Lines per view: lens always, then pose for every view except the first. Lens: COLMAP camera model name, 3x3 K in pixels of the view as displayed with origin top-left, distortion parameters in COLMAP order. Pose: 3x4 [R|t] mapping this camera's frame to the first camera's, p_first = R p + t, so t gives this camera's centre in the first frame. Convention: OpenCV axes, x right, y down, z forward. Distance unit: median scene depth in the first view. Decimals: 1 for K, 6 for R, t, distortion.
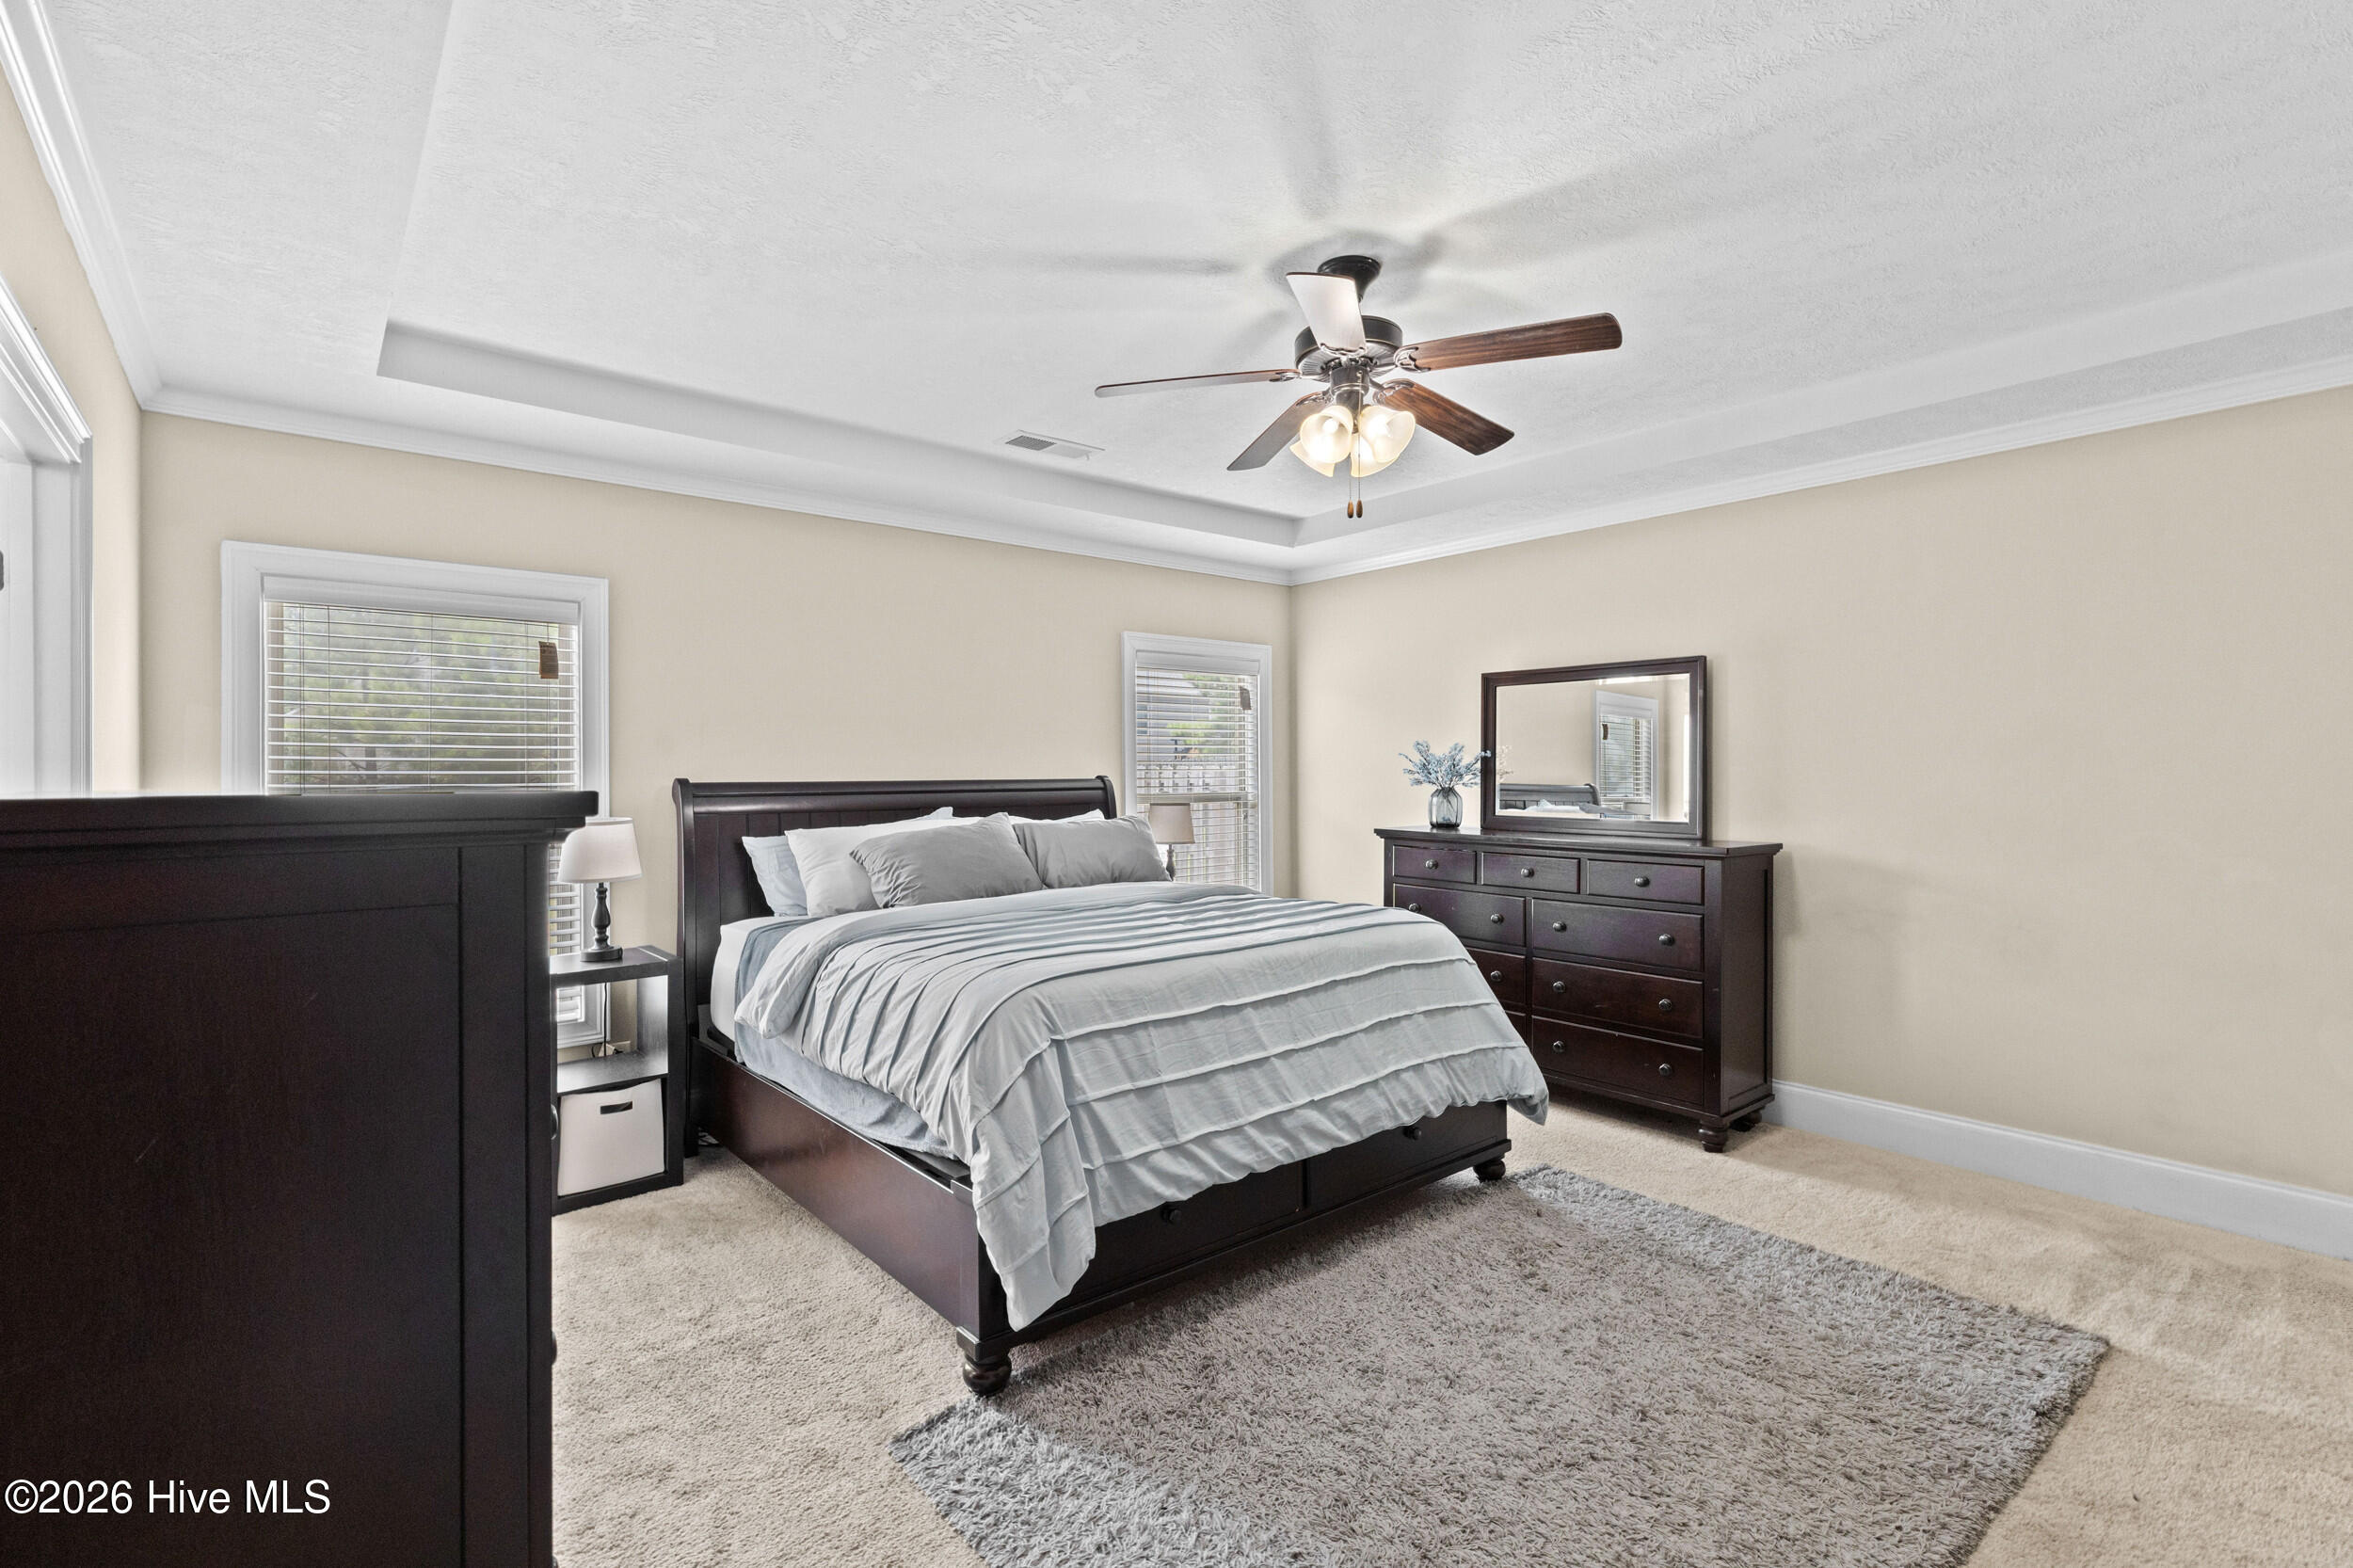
lens RADIAL K [[1053.4, 0, 1176.5], [0, 1053.4, 767.3], [0, 0, 1]] dist [-0.001504, -0.000159]
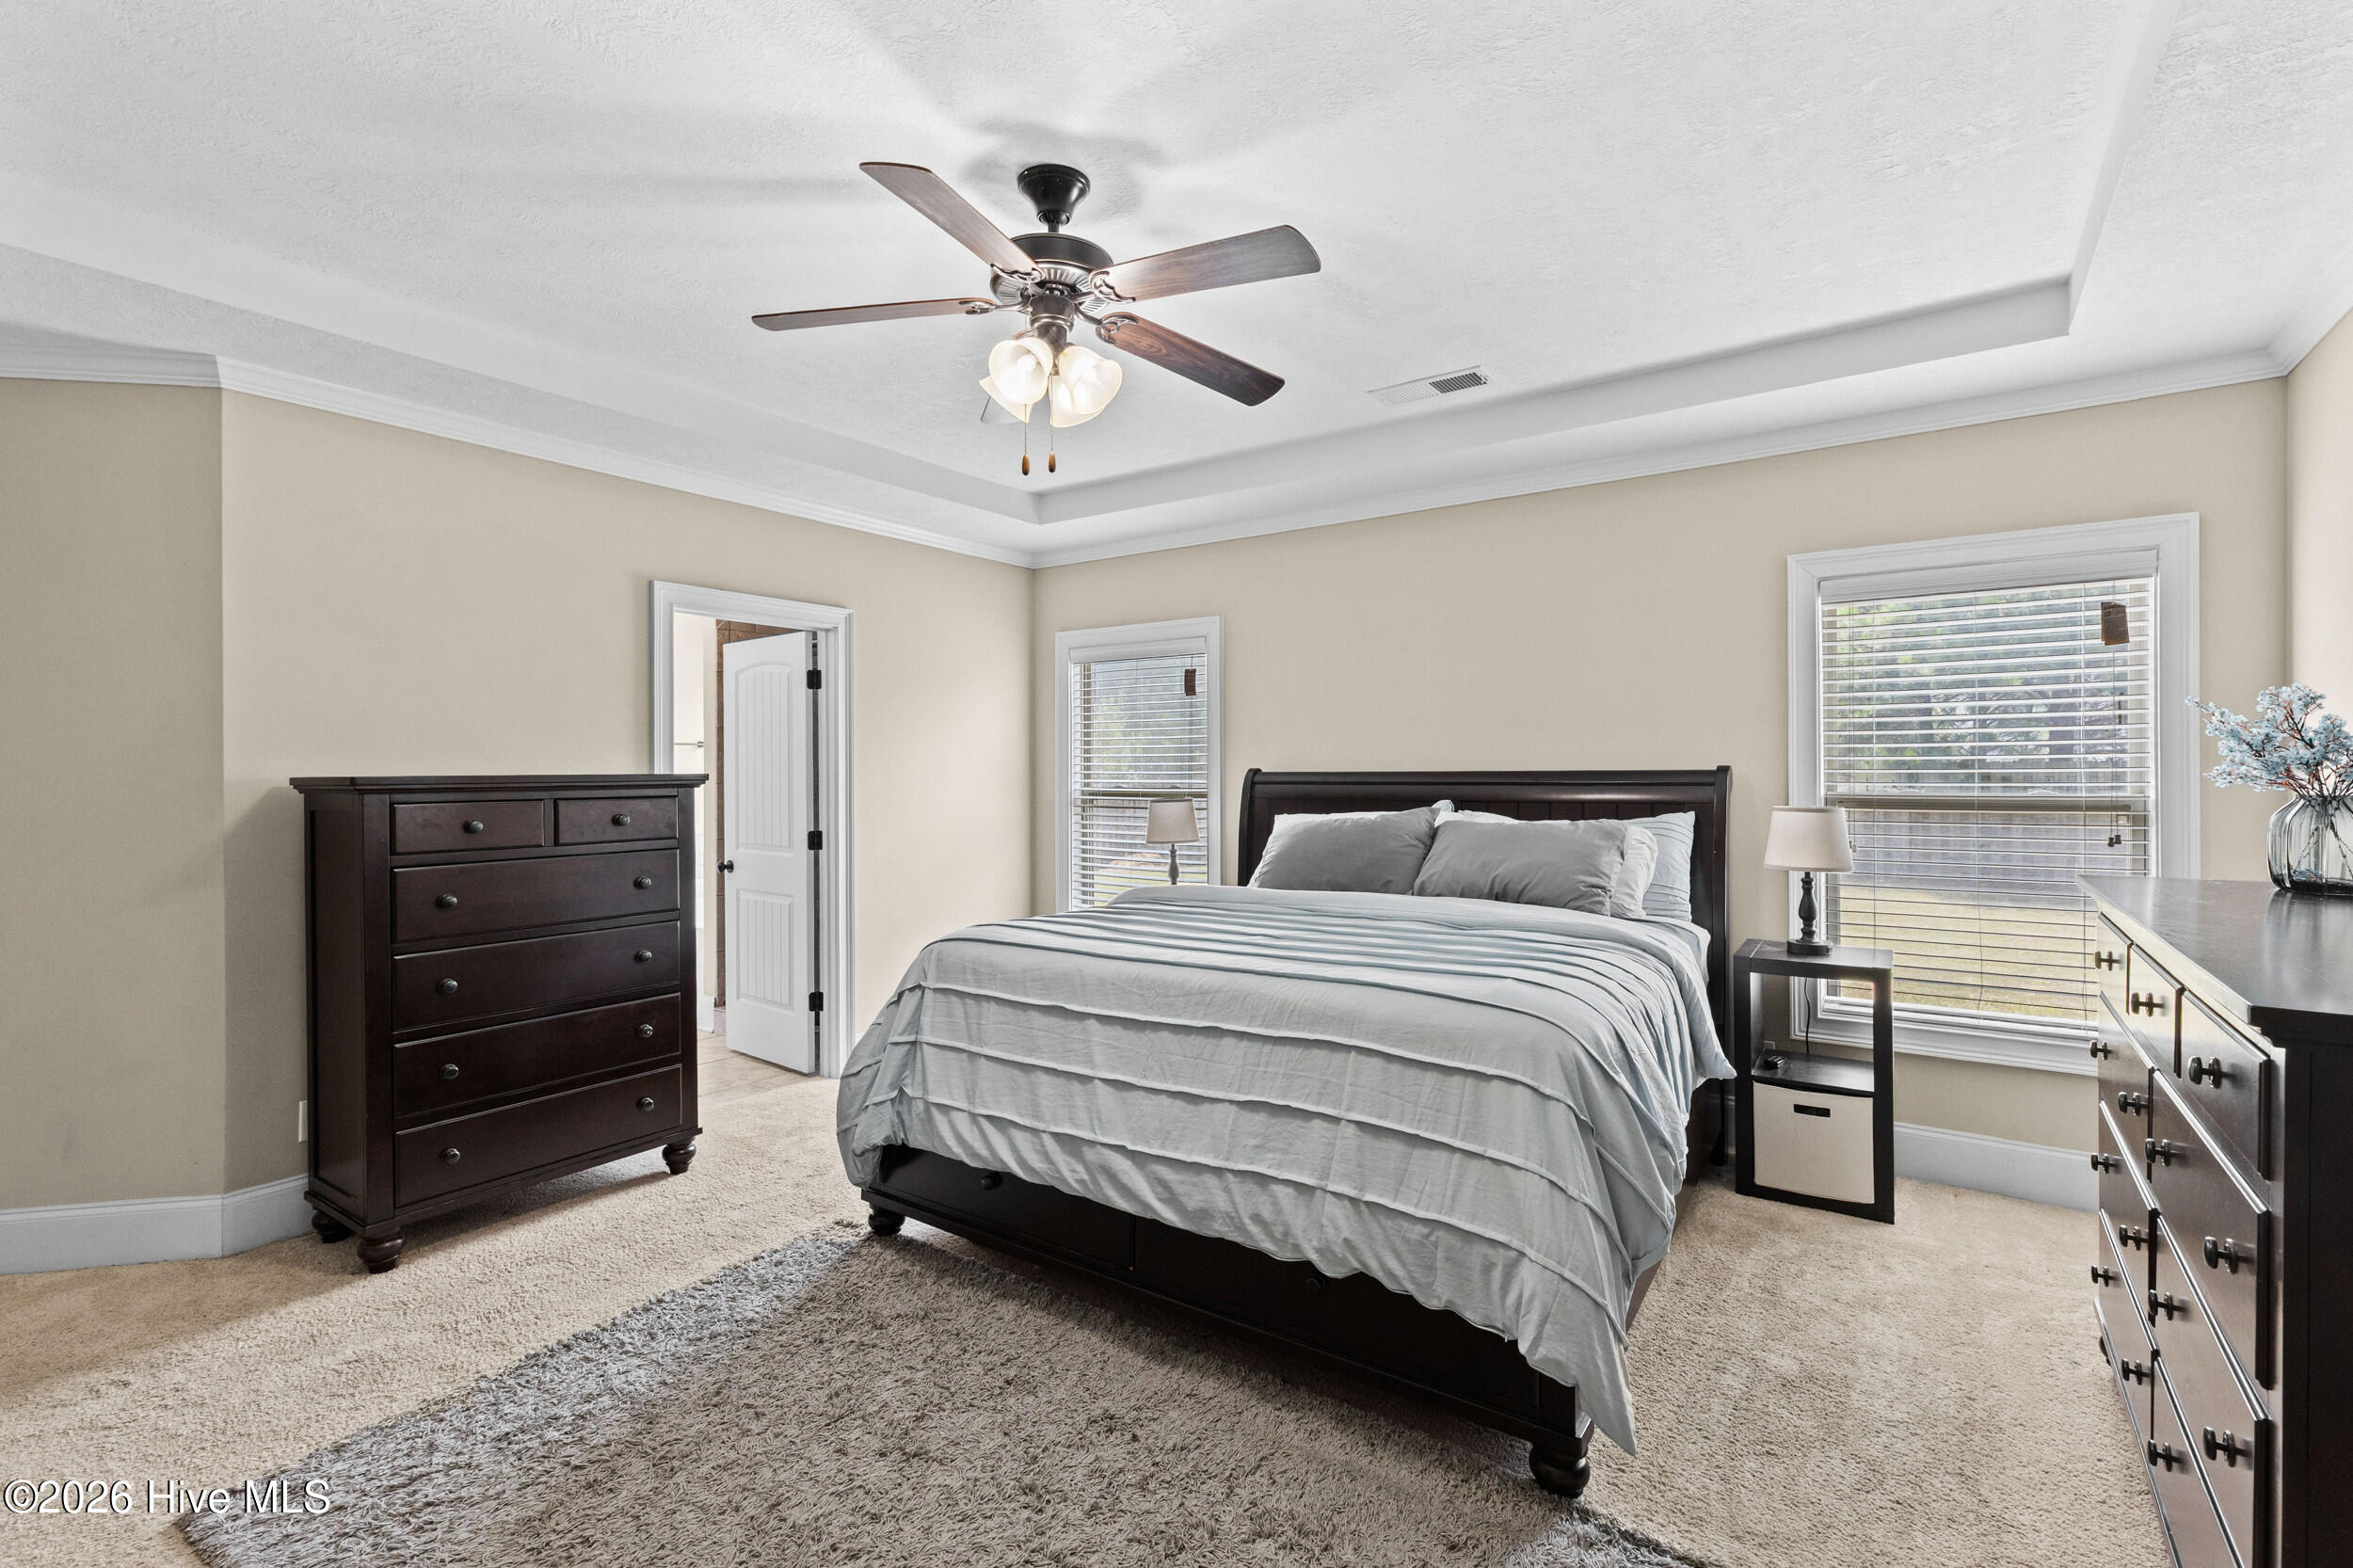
lens RADIAL K [[1066.4, 0, 1187.4], [0, 1066.4, 774.8], [0, 0, 1]] dist [-0.000470, -0.000490]
pose [[0.265307, 0.009768, -0.964114, 0.905052], [0.012353, 0.999832, 0.013529, 0.000693], [0.964085, -0.015499, 0.265142, 0.758366]]
